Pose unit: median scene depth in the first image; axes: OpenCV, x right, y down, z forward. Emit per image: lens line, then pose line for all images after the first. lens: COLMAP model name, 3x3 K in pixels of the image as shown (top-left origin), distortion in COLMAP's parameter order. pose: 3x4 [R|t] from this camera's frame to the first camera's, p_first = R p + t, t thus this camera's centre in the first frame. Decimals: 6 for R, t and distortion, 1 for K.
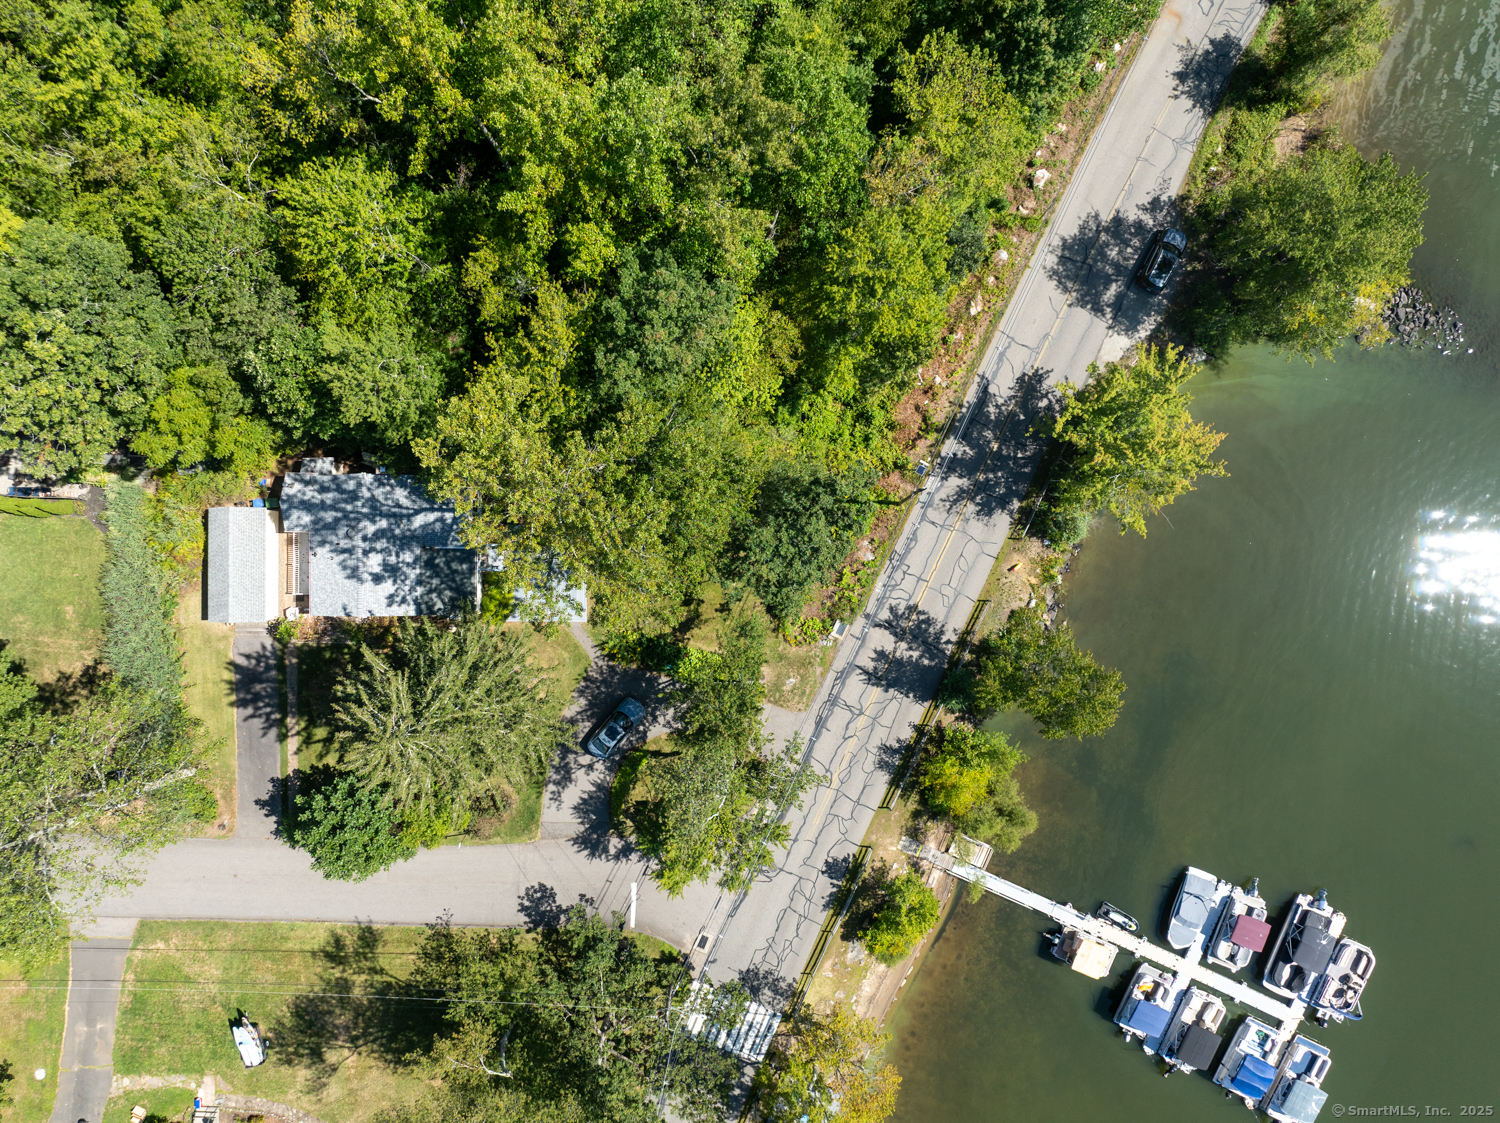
lens RADIAL K [[1058.2, 0, 750.3], [0, 1058.2, 549.3], [0, 0, 1]] dist [-0.042513, -0.002517]
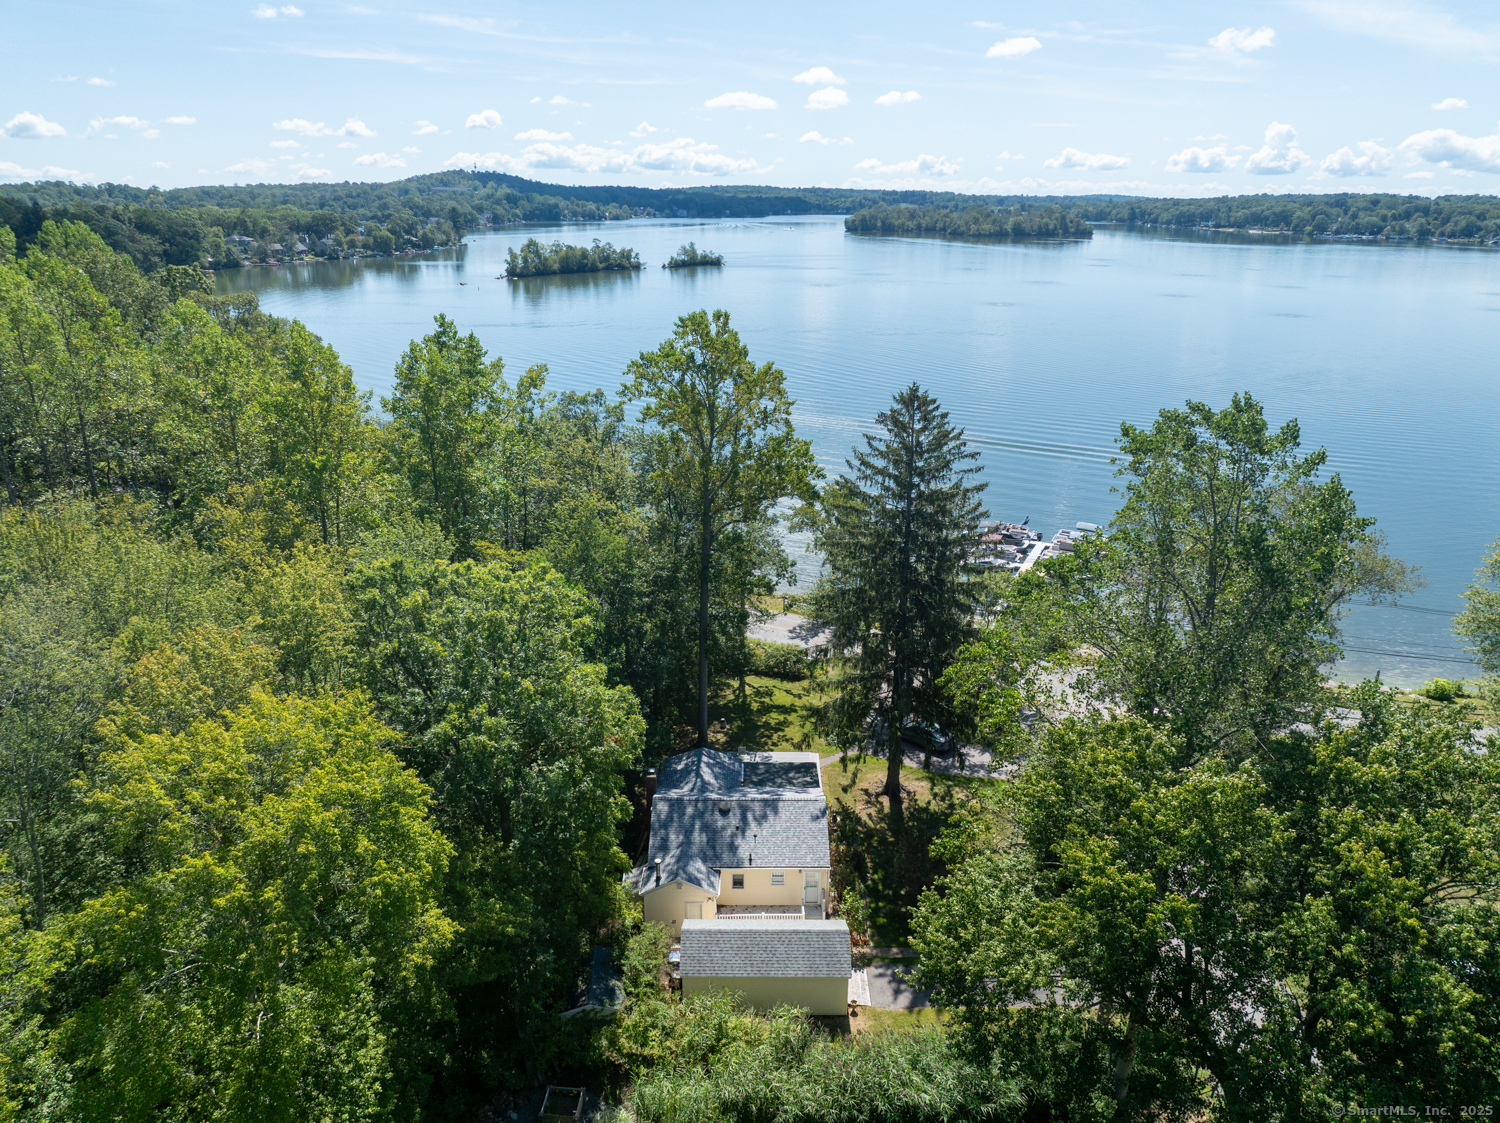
lens RADIAL K [[1058.2, 0, 750.3], [0, 1058.2, 549.3], [0, 0, 1]] dist [-0.042513, -0.002517]
pose [[0.006192, -0.318493, 0.947905, -1.029290], [0.999934, 0.011115, -0.002797, 0.006574], [-0.009645, 0.947860, 0.318541, 0.514931]]
